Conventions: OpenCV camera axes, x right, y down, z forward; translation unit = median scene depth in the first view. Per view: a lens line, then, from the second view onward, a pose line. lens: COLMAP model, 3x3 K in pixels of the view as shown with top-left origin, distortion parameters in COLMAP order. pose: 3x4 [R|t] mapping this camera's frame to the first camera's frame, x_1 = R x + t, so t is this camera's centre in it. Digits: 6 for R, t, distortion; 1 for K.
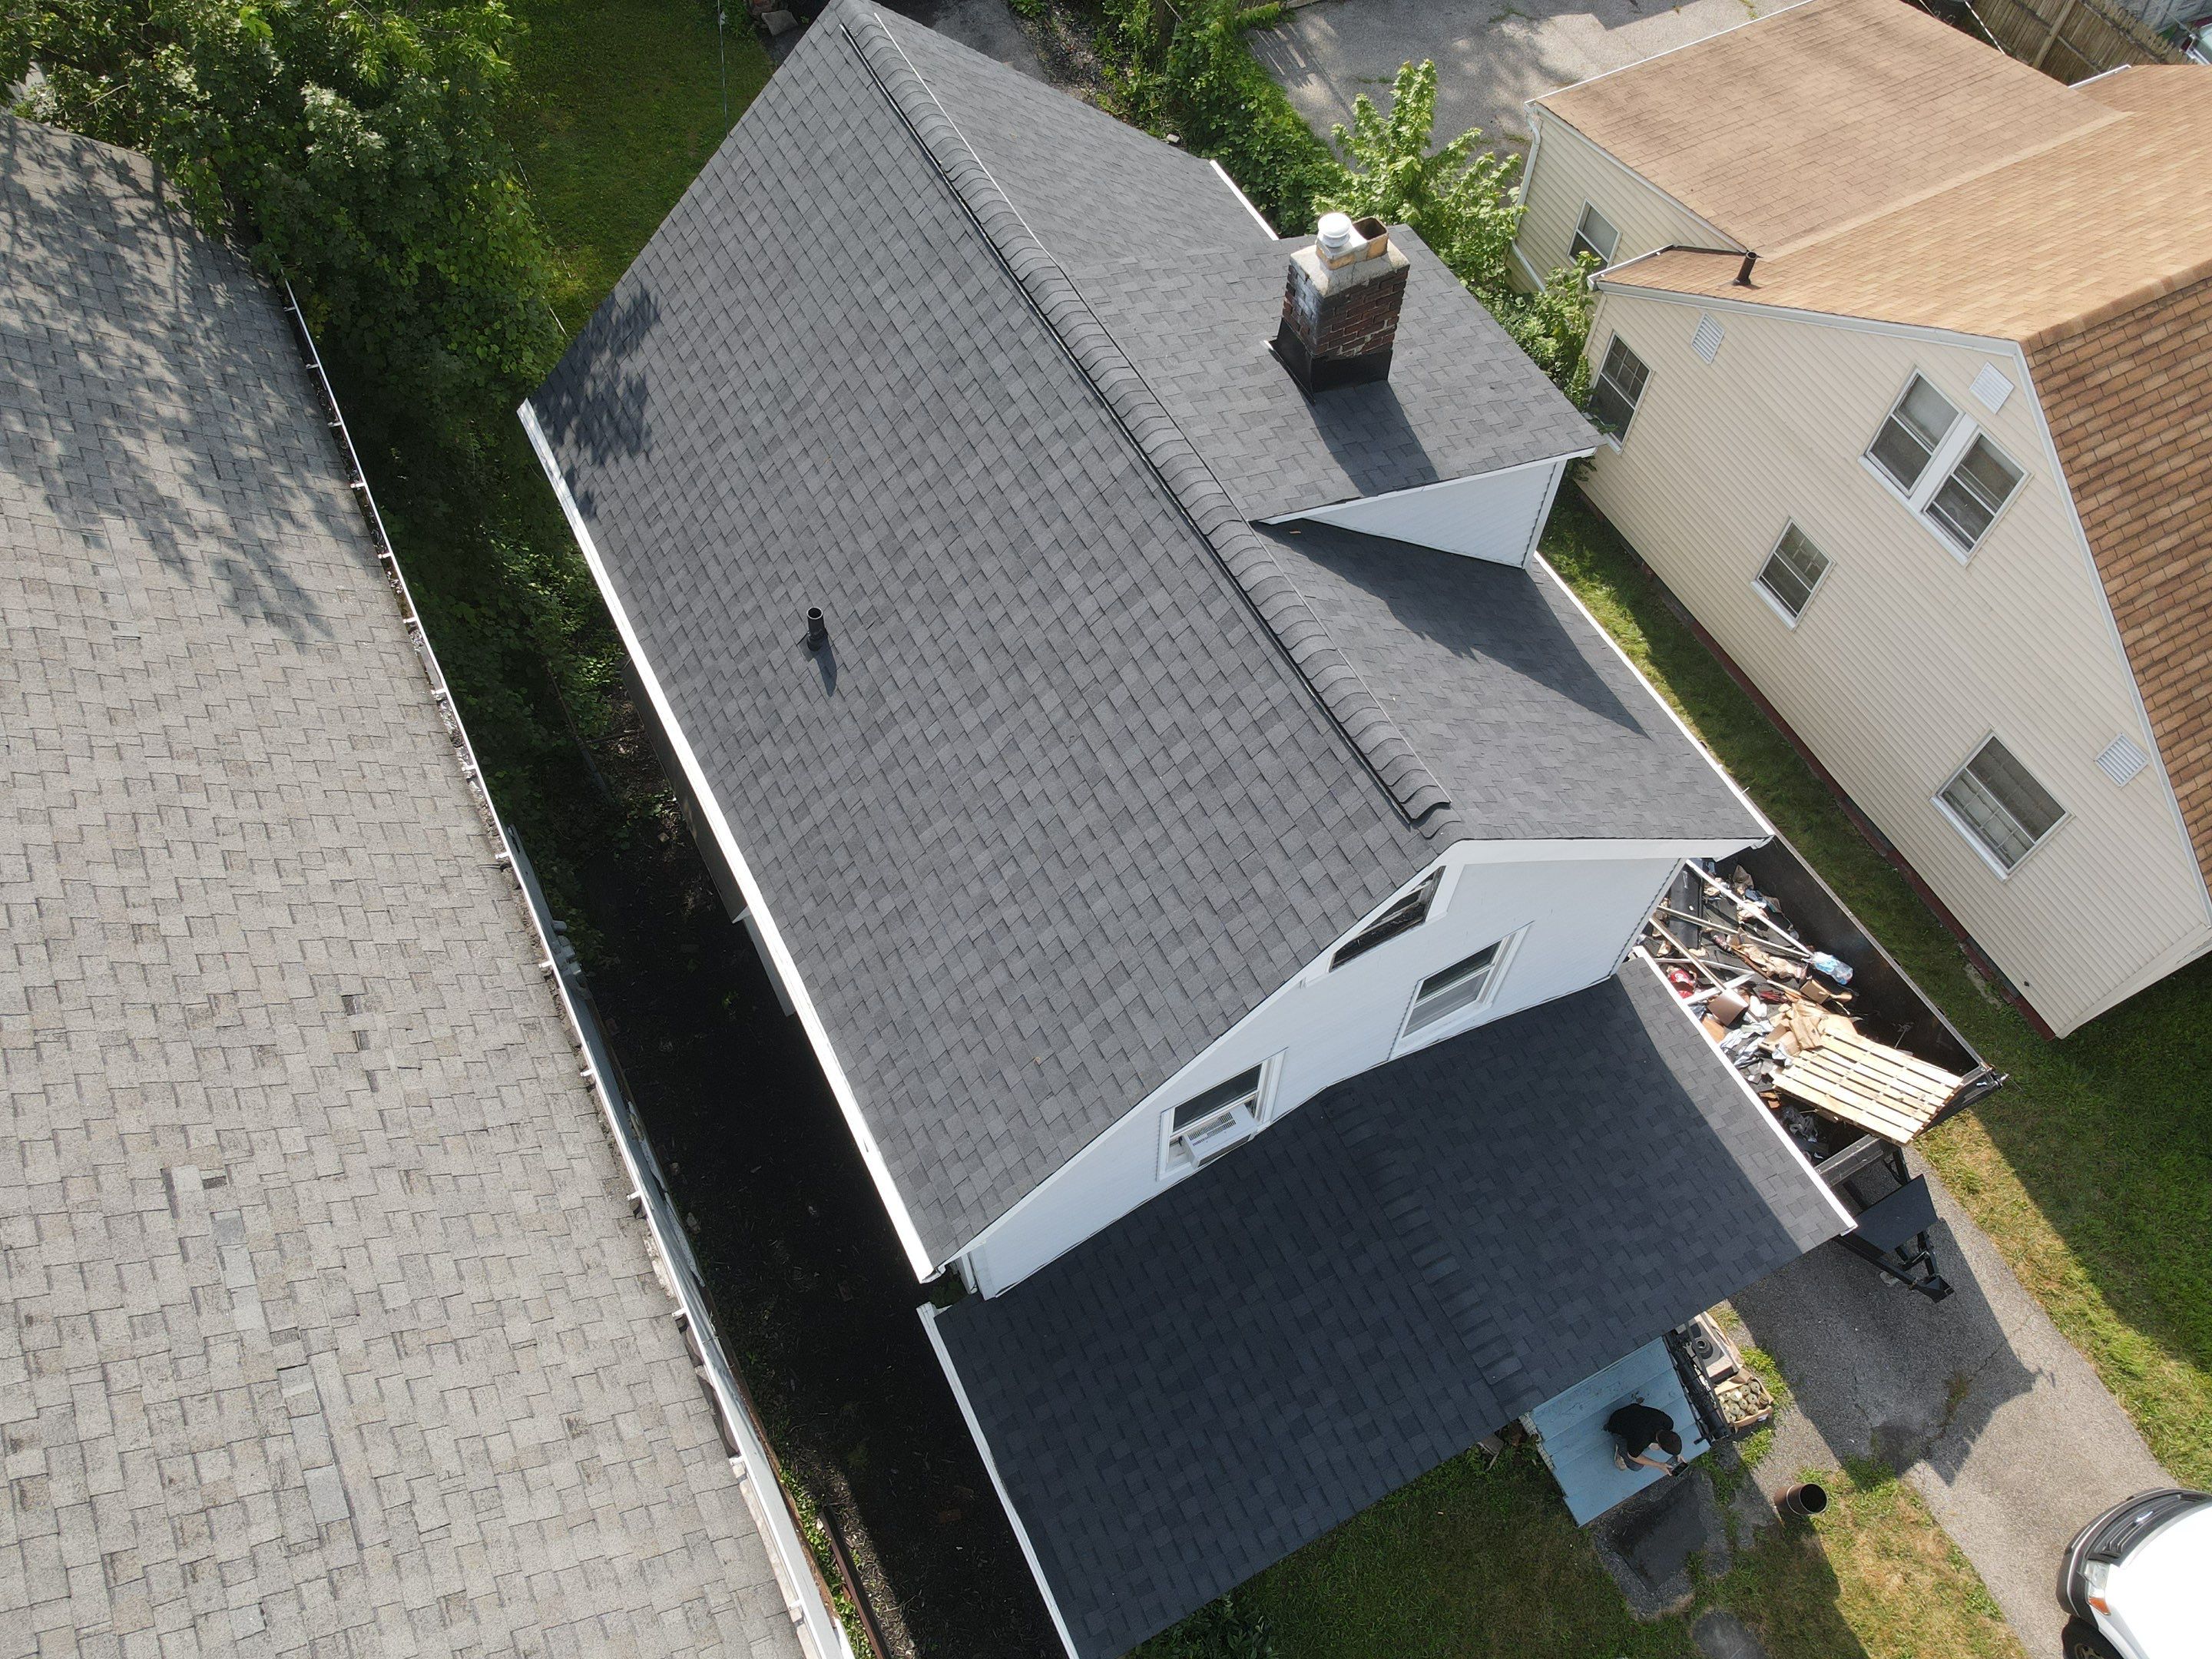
lens RADIAL K [[1603.3, 0, 1109.6], [0, 1603.3, 841.4], [0, 0, 1]] dist [0.003494, -0.001817]
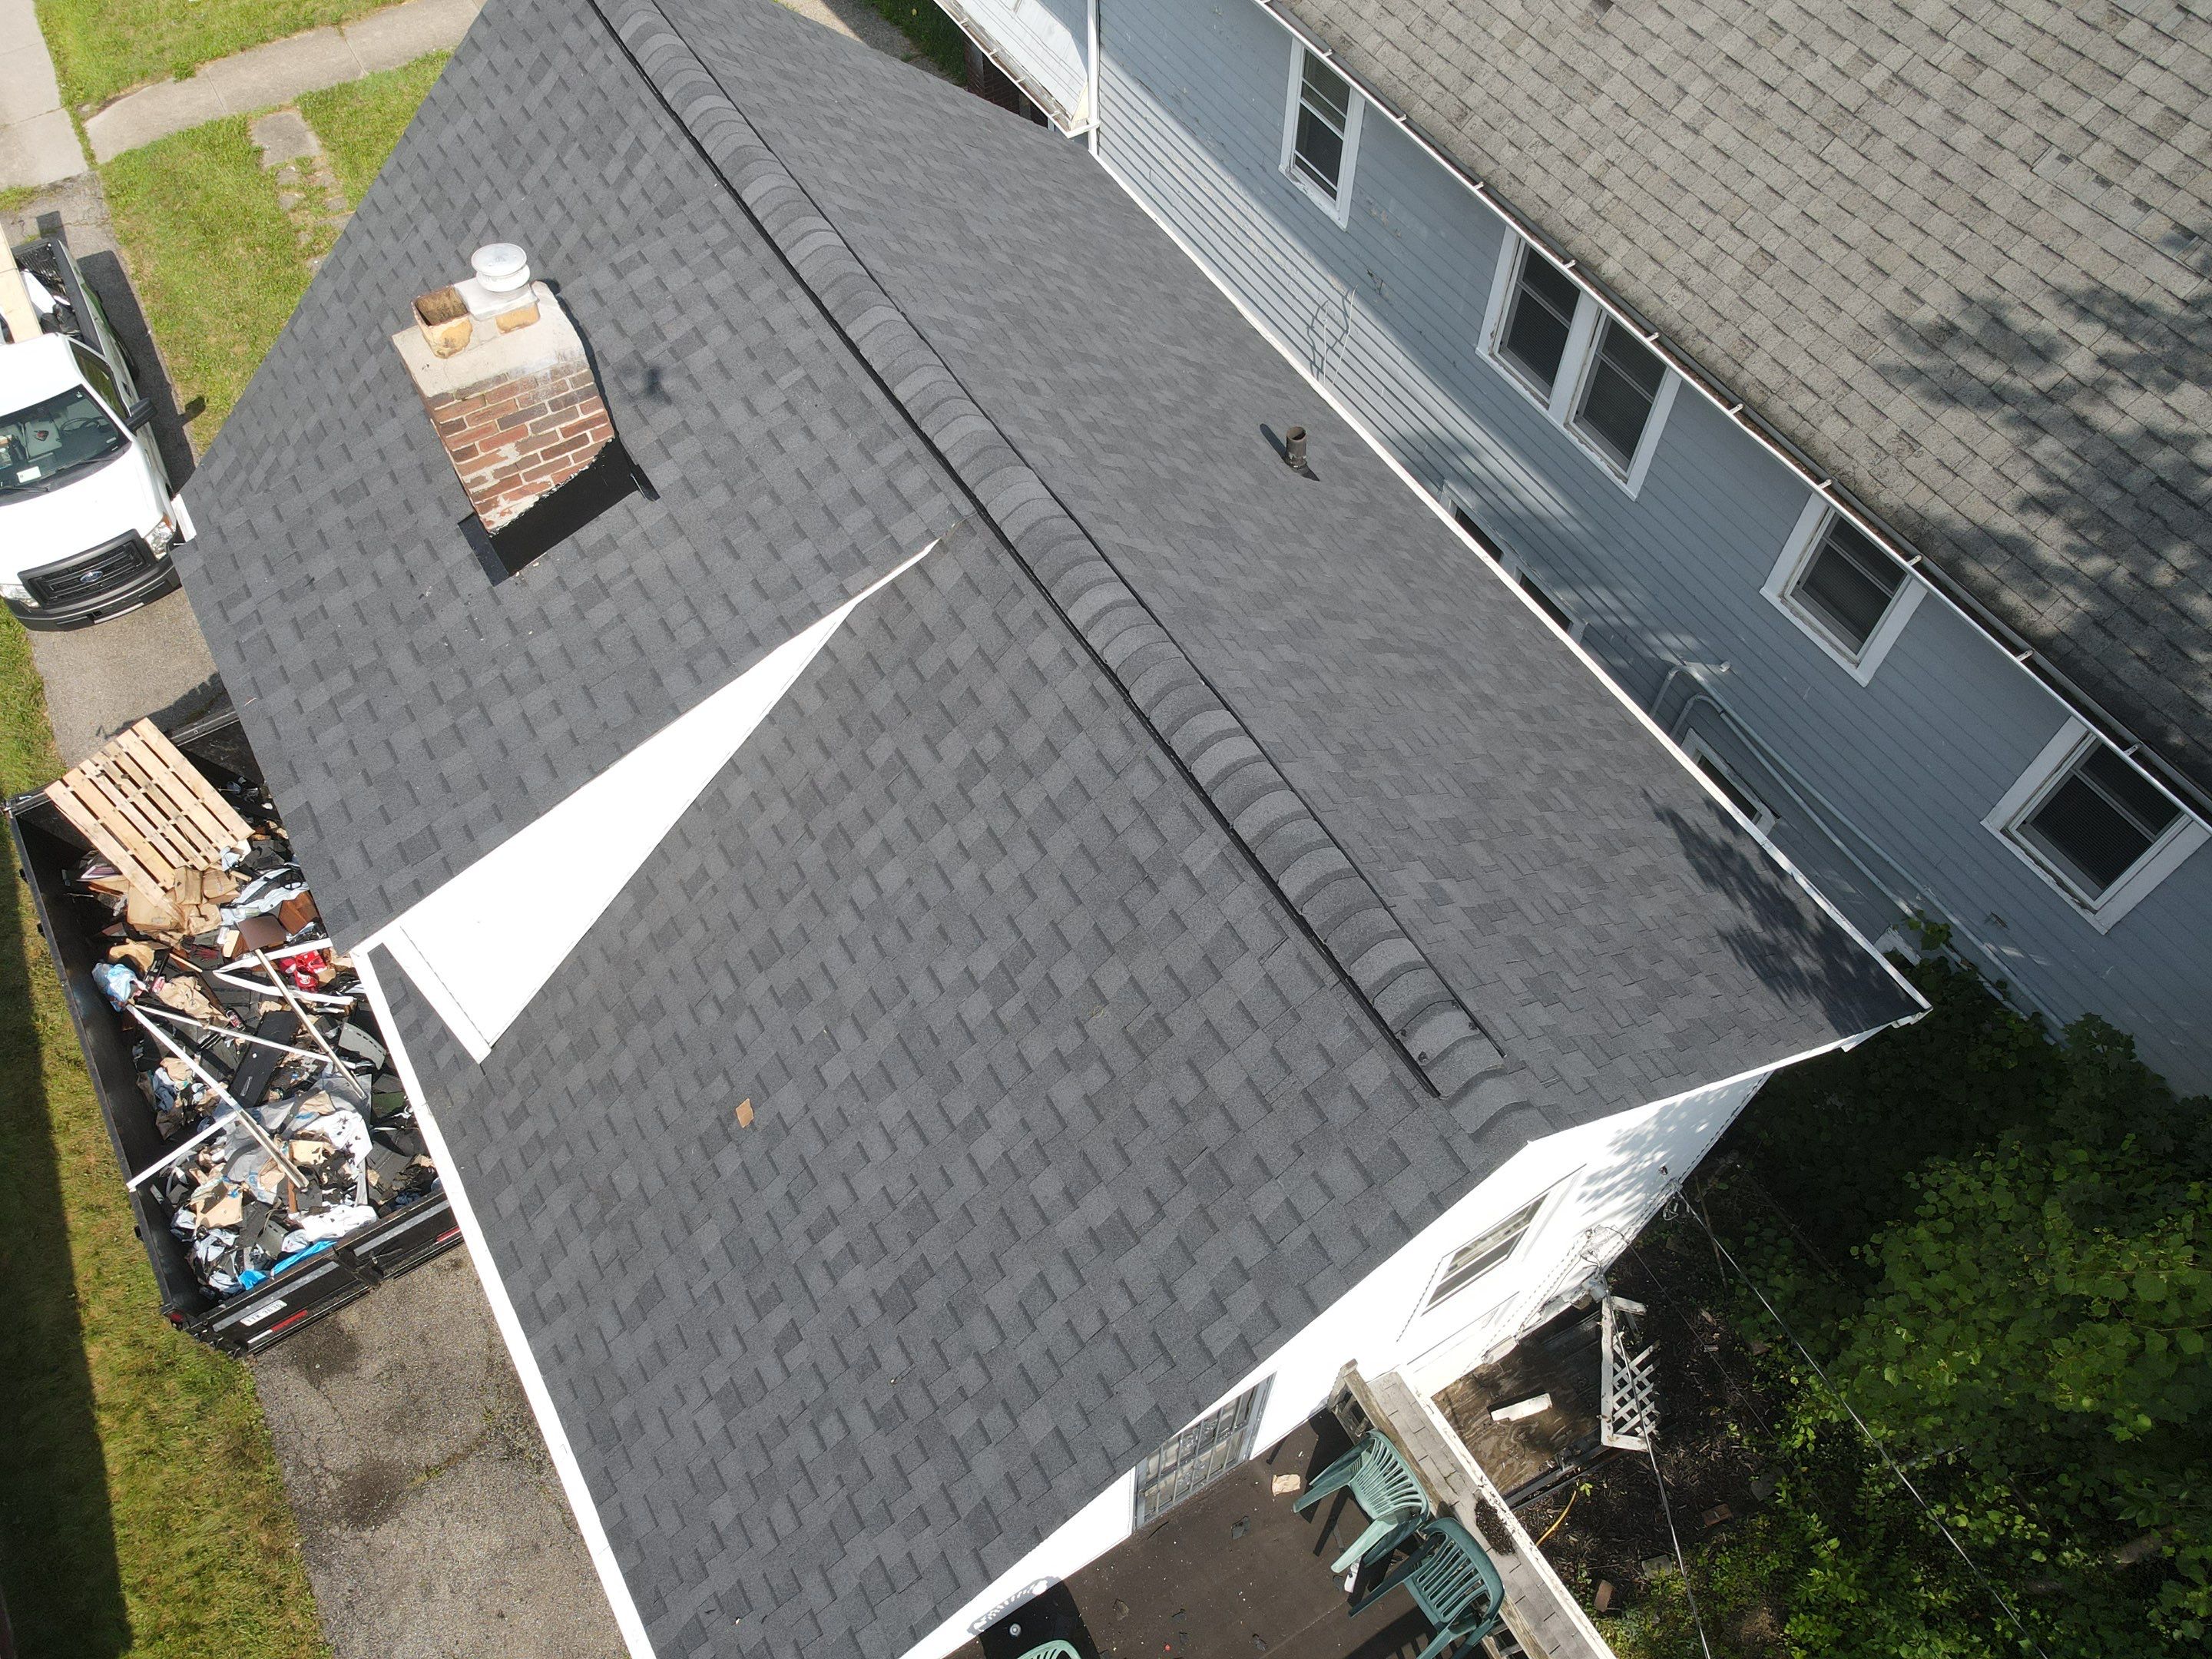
lens RADIAL K [[1603.2, 0, 1106.0], [0, 1603.2, 829.5], [0, 0, 1]] dist [0.001496, -0.001108]
pose [[-0.997922, 0.055647, -0.032470, -0.051605], [-0.055027, -0.474030, 0.878787, -0.870451], [0.033510, 0.878748, 0.476108, 0.751481]]
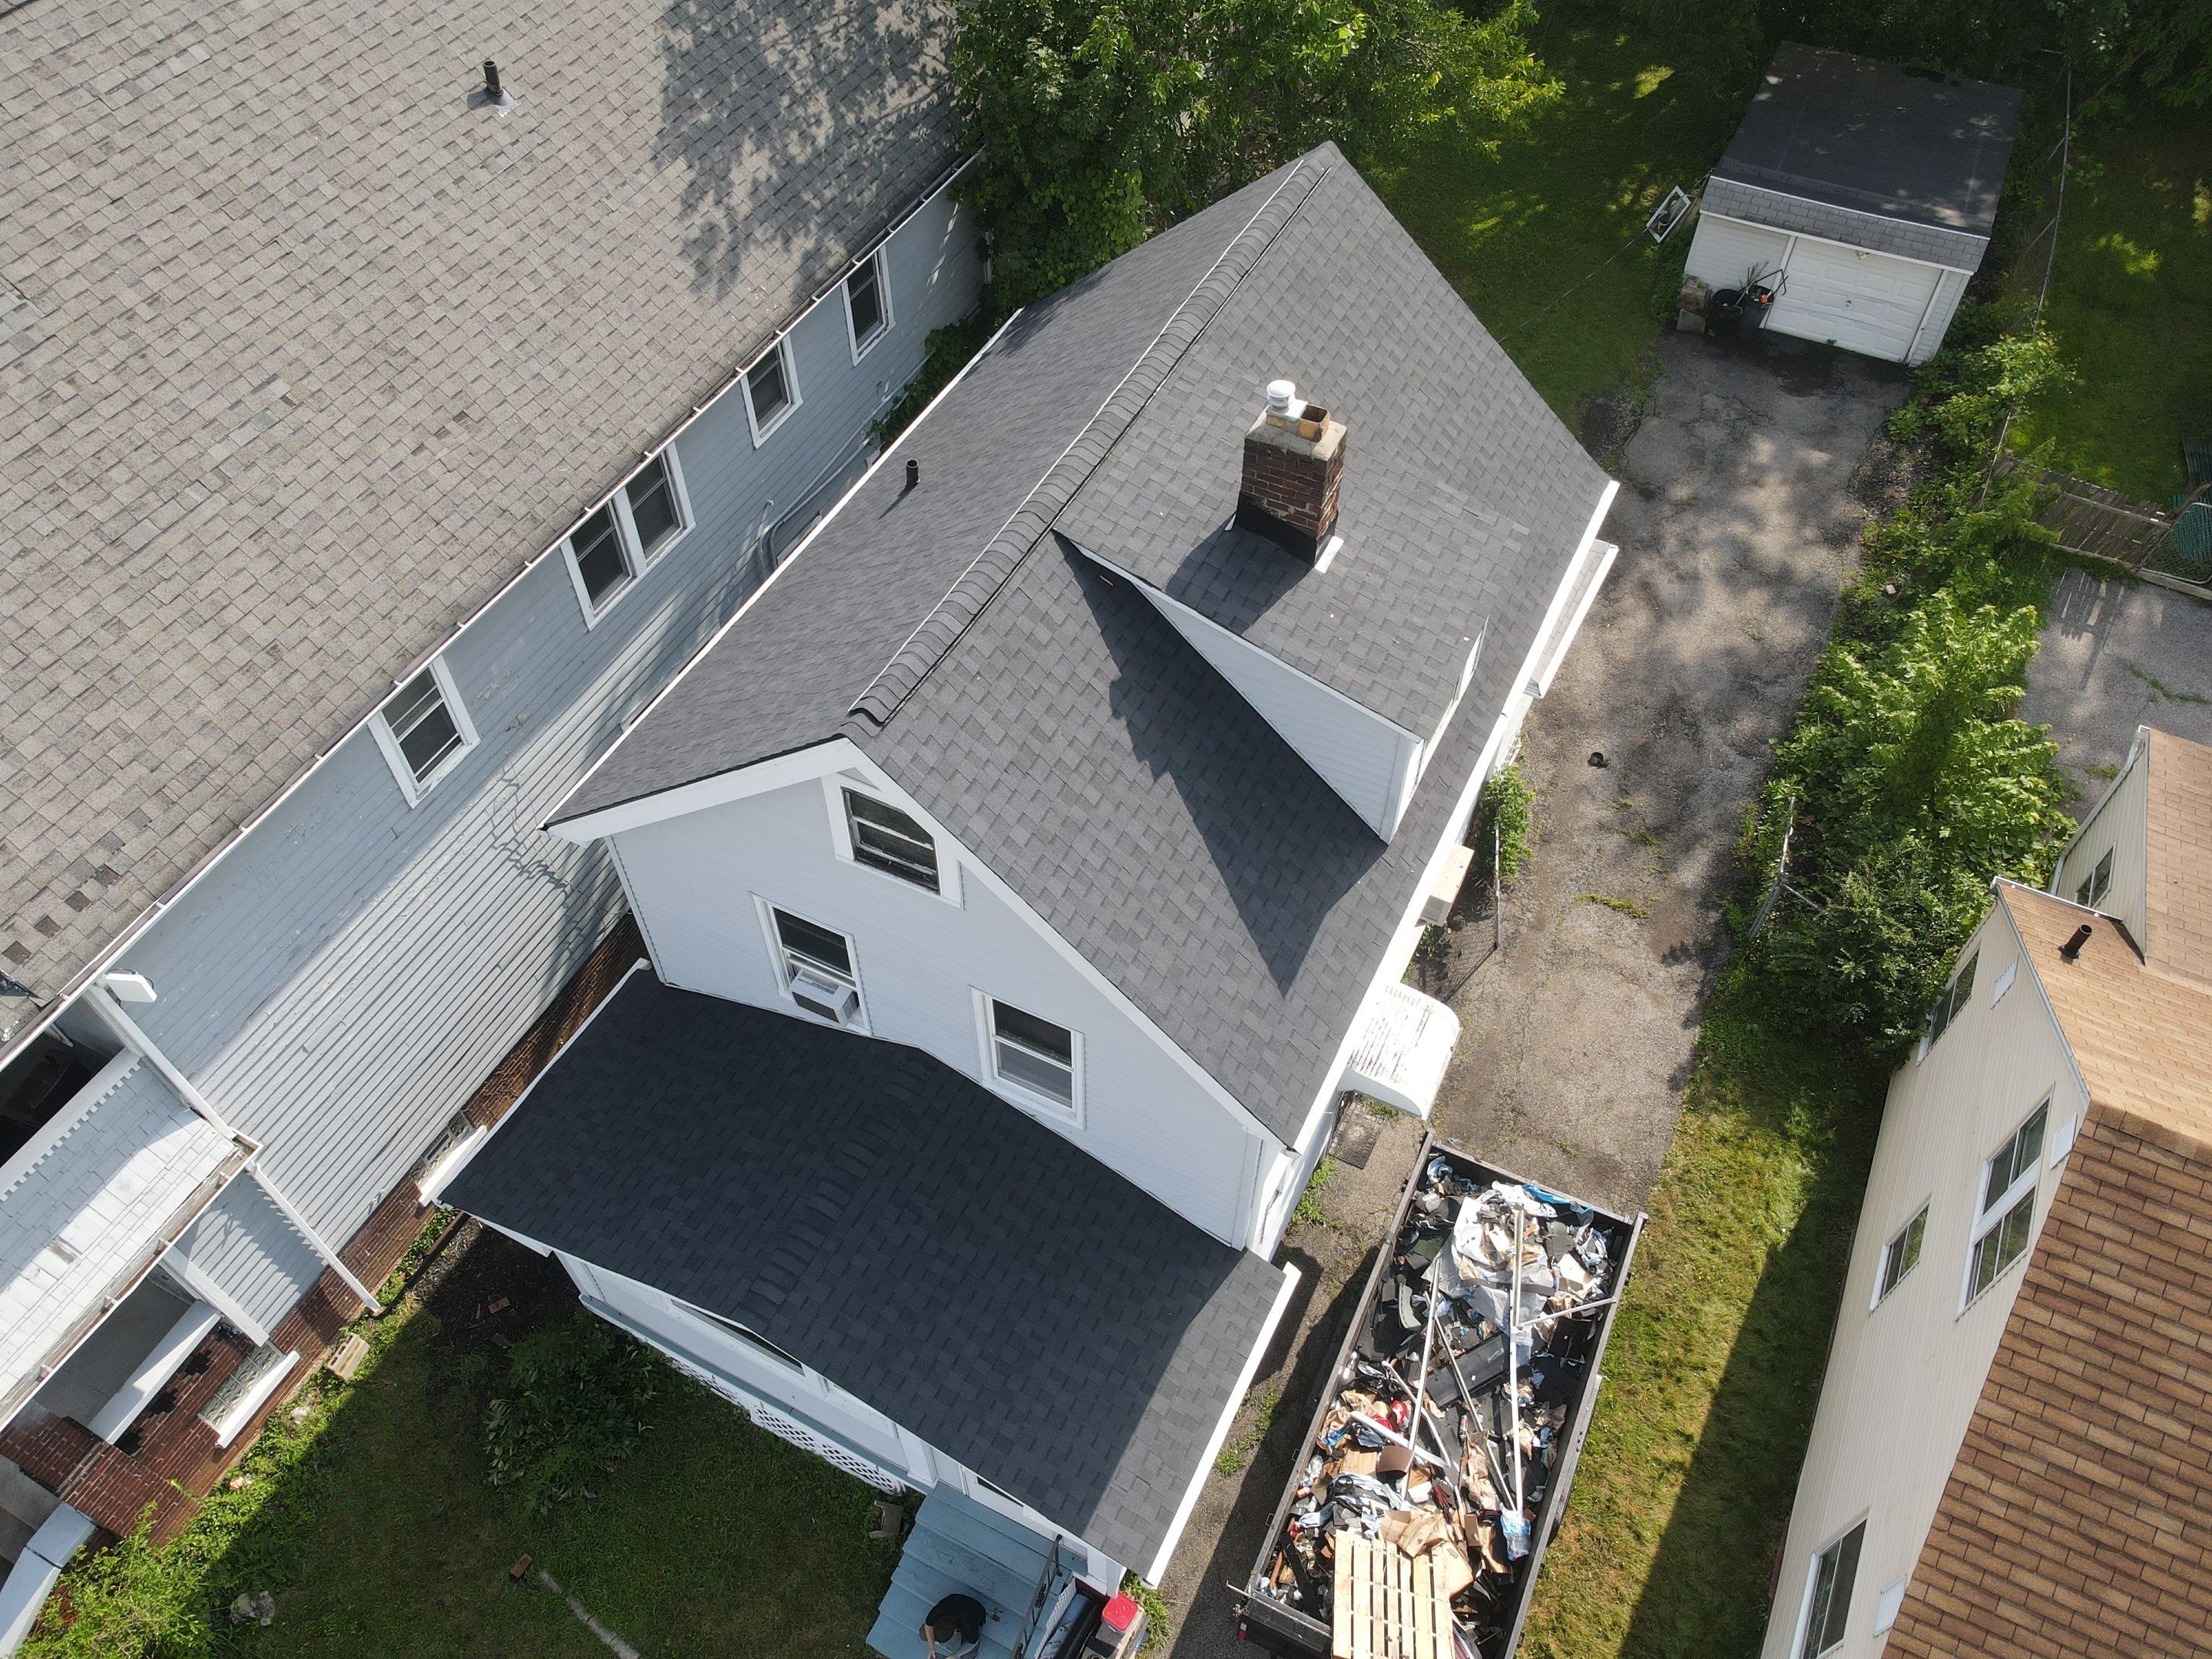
lens RADIAL K [[1600.6, 0, 1090.8], [0, 1600.6, 837.5], [0, 0, 1]] dist [0.003625, -0.002427]
pose [[0.578924, 0.633760, -0.513025, 0.709235], [-0.708410, 0.702480, 0.068394, -0.114451], [0.403735, 0.323837, 0.855644, 0.050836]]
